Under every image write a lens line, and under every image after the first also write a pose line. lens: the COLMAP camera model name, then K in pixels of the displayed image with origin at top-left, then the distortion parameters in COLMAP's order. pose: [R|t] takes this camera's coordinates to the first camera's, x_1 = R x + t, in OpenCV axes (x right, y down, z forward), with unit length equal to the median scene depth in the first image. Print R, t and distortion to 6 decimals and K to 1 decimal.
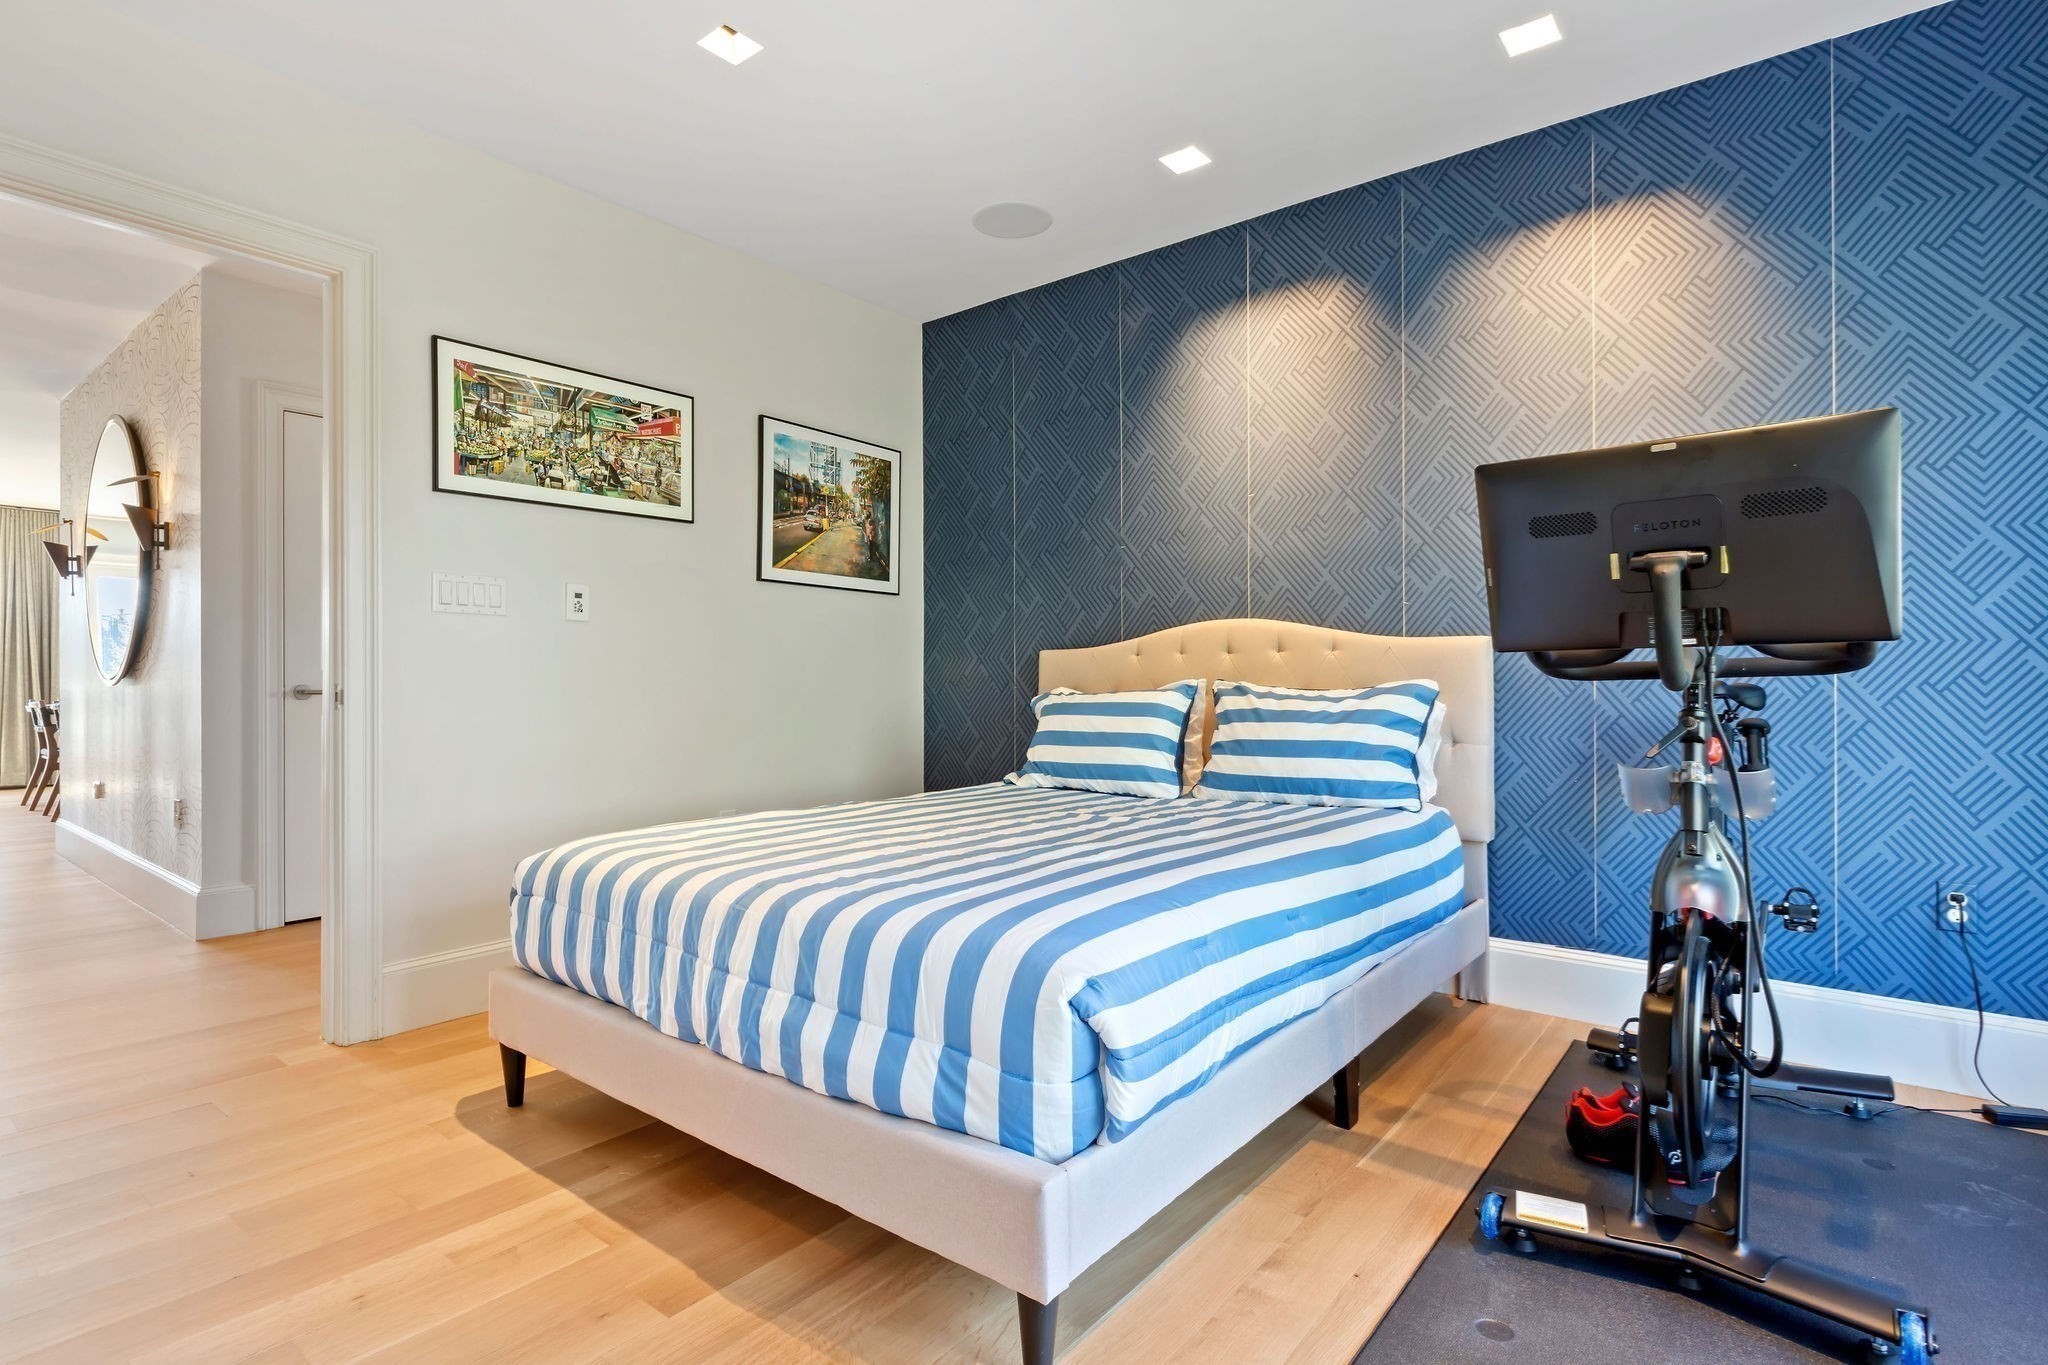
lens RADIAL K [[1002.8, 0, 1024.0], [0, 1002.8, 682.5], [0, 0, 1]] dist [-0.000567, -0.000294]
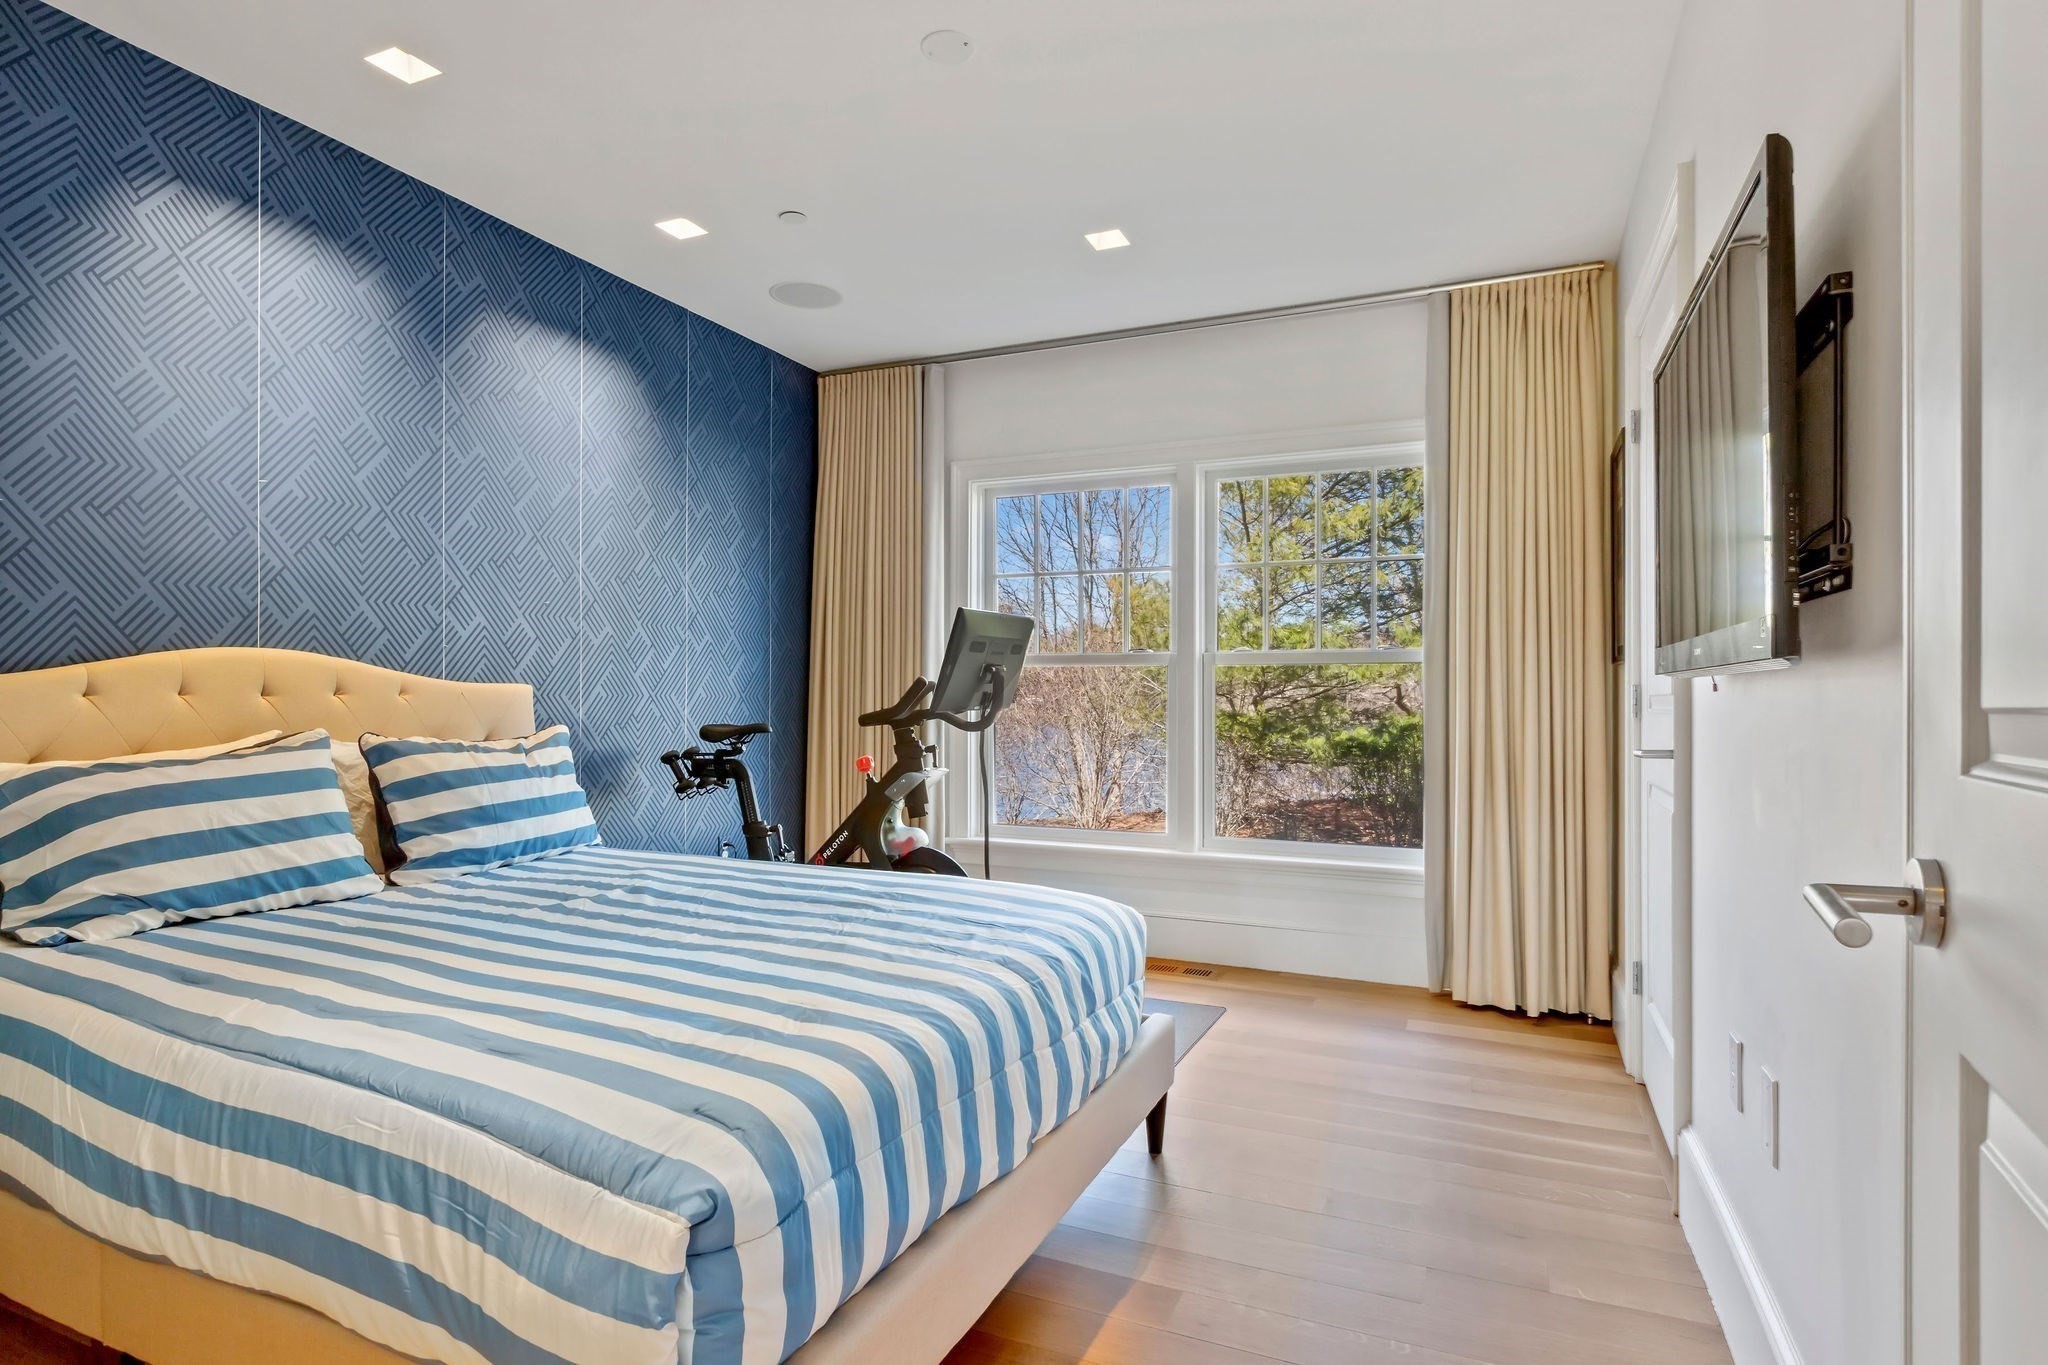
lens RADIAL K [[1048.4, 0, 1024.0], [0, 1048.4, 682.5], [0, 0, 1]] dist [0.000708, 0.000442]
pose [[-0.237663, 0.009083, 0.971305, -0.717850], [-0.008586, 0.999898, -0.011451, -0.037341], [-0.971310, -0.011061, -0.237561, 0.695735]]
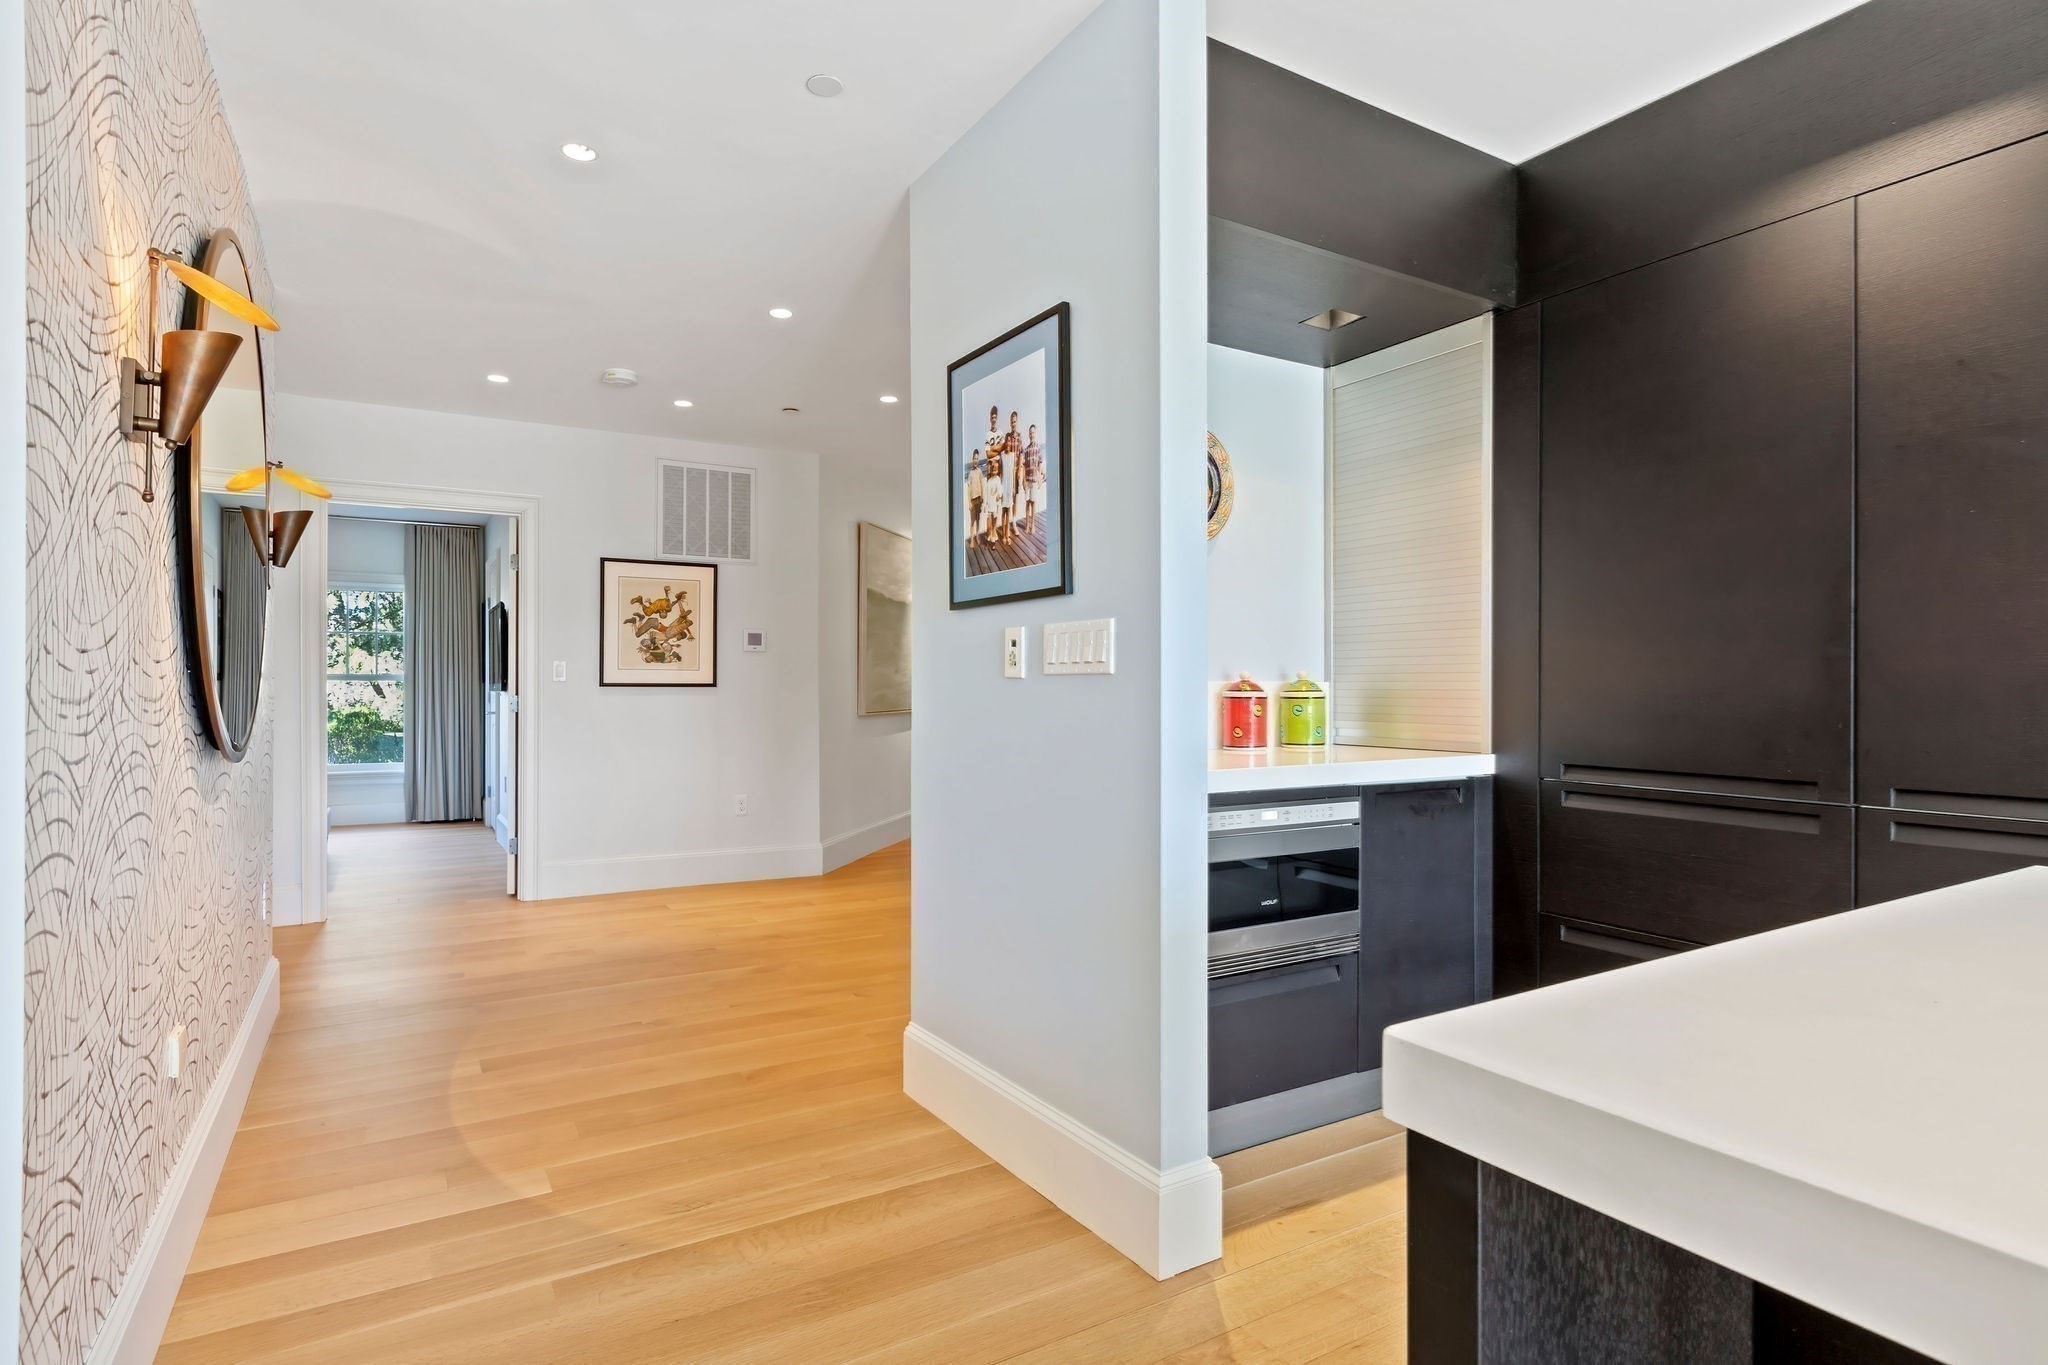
lens RADIAL K [[1058.8, 0, 1024.0], [0, 1058.8, 682.5], [0, 0, 1]] dist [0.000231, -0.000036]
pose [[-0.936145, 0.001842, 0.351610, -1.432956], [0.000505, 0.999992, -0.003895, -0.050097], [-0.351615, -0.003469, -0.936138, 1.336968]]
